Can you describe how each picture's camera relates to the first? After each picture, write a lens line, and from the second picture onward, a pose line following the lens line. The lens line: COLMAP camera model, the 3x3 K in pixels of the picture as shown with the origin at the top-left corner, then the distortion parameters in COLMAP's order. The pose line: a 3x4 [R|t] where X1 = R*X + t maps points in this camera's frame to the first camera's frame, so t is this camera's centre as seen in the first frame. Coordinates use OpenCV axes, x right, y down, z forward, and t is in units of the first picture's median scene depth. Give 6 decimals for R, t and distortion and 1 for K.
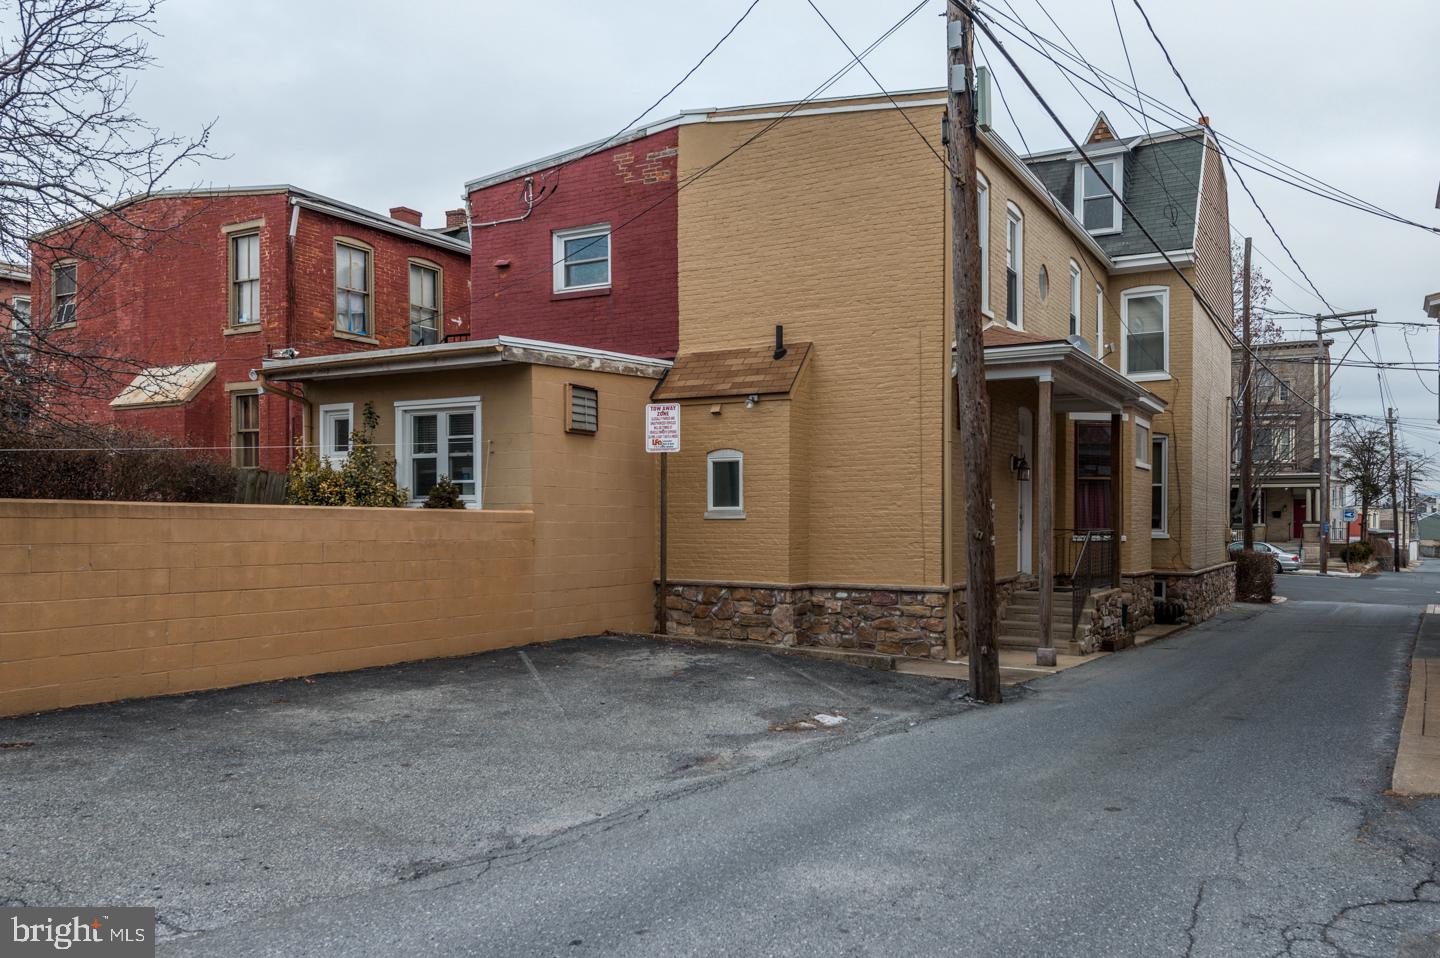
lens RADIAL K [[1083.6, 0, 776.3], [0, 1083.6, 518.9], [0, 0, 1]] dist [0.033142, -0.004858]
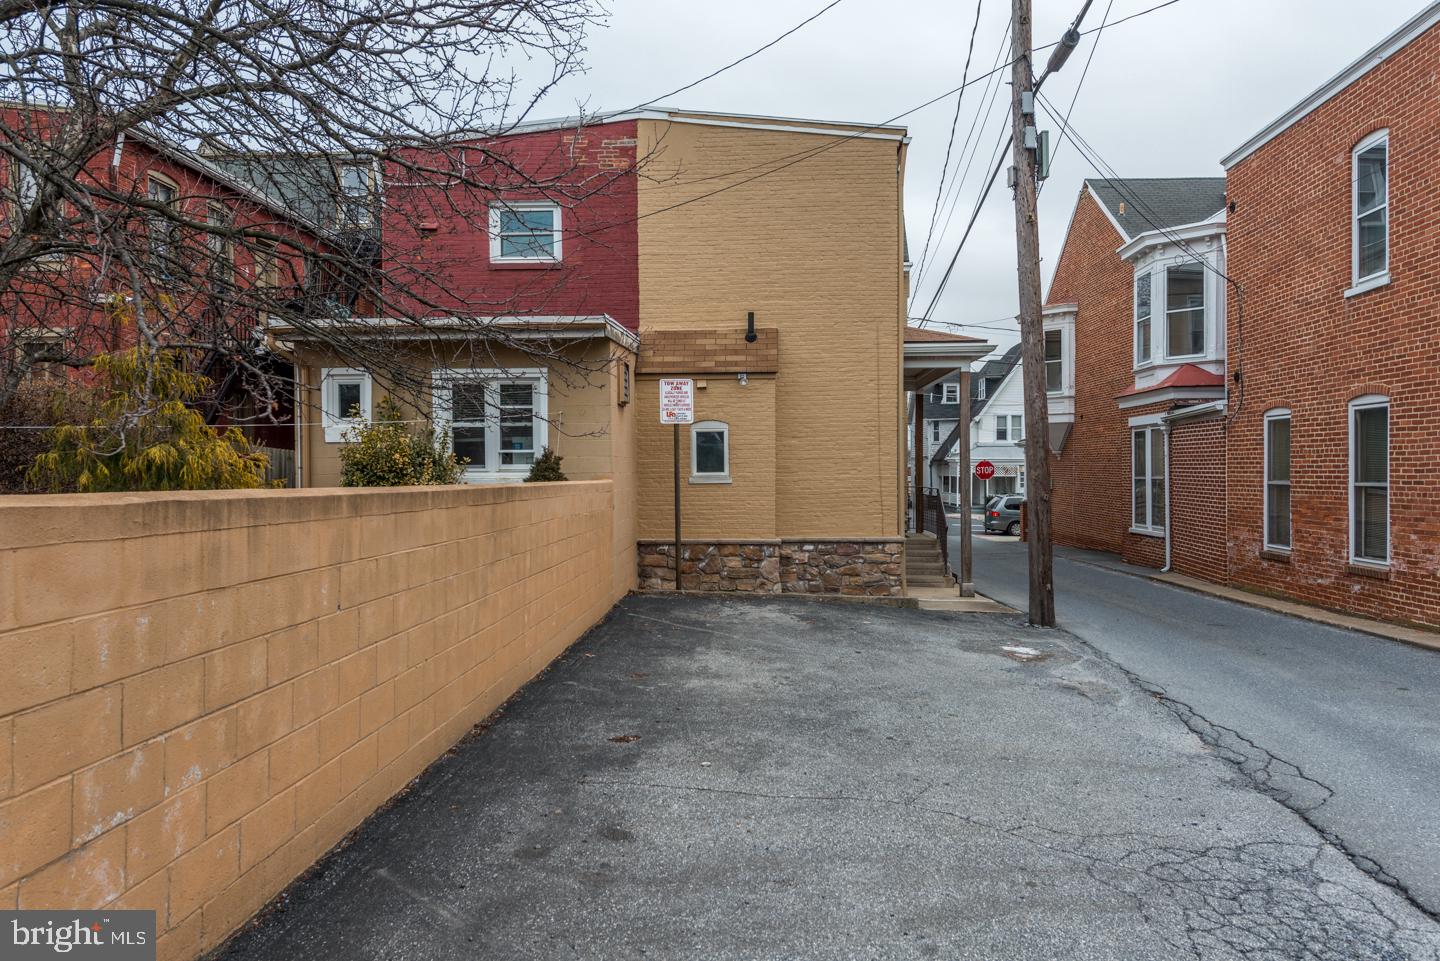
lens RADIAL K [[987.3, 0, 716.6], [0, 987.3, 479.5], [0, 0, 1]] dist [0.019673, -0.000772]
pose [[0.901984, -0.011912, 0.431606, -0.491534], [0.007067, 0.999893, 0.012827, -0.017503], [-0.431712, -0.008520, 0.901971, 0.085197]]
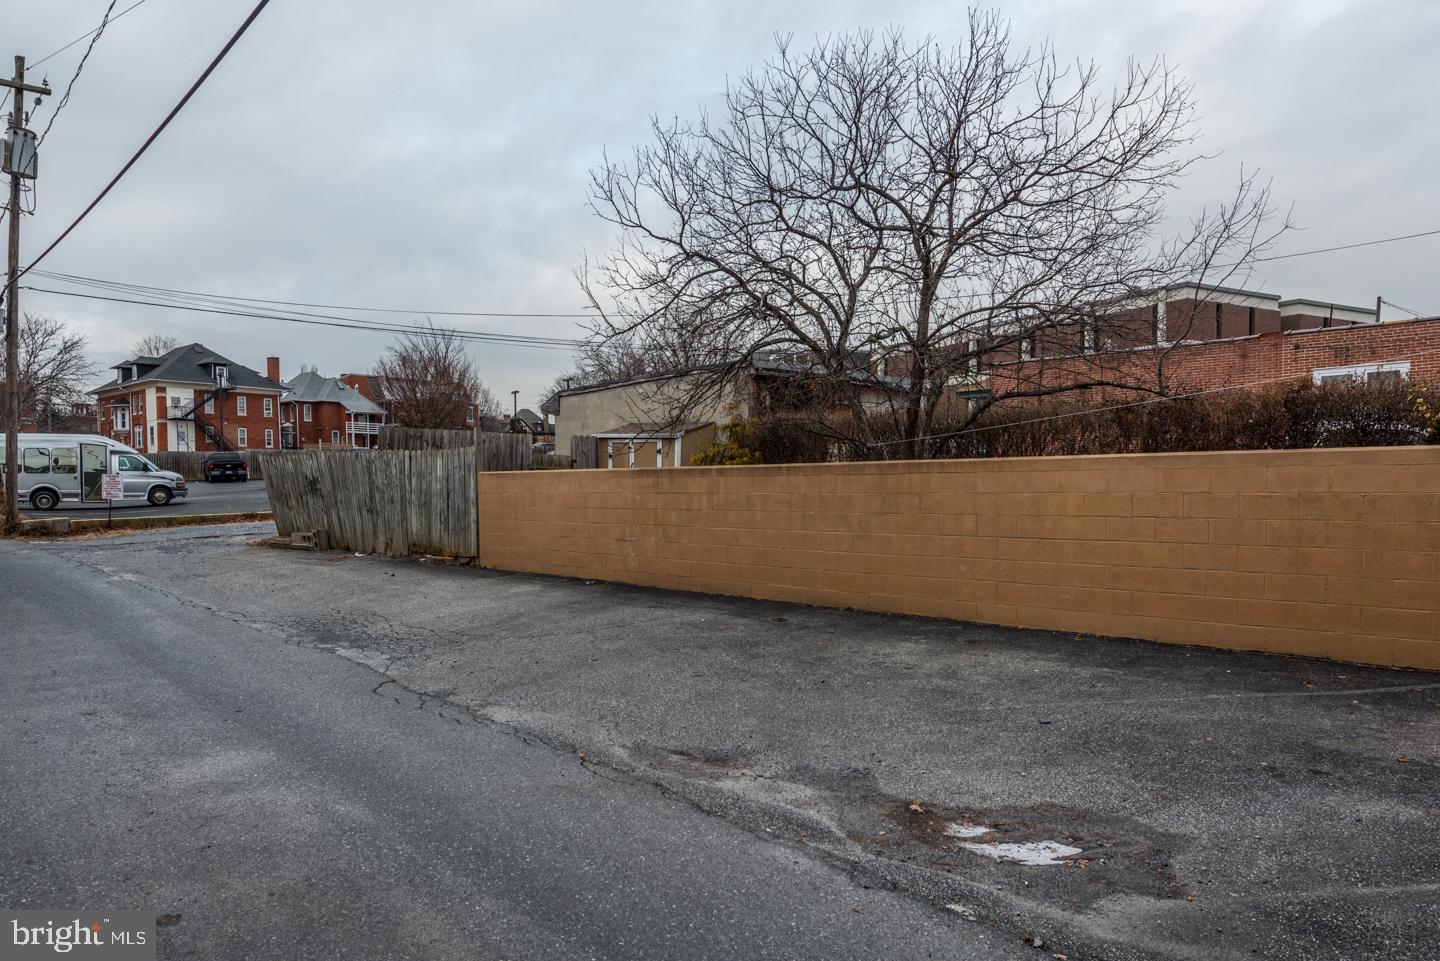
lens RADIAL K [[987.3, 0, 722.6], [0, 987.3, 485.1], [0, 0, 1]] dist [0.019673, -0.000772]
pose [[-0.275571, -0.008335, -0.961245, 0.338952], [0.010854, 0.999872, -0.011781, 0.014593], [0.961219, -0.013680, -0.275445, 0.647468]]
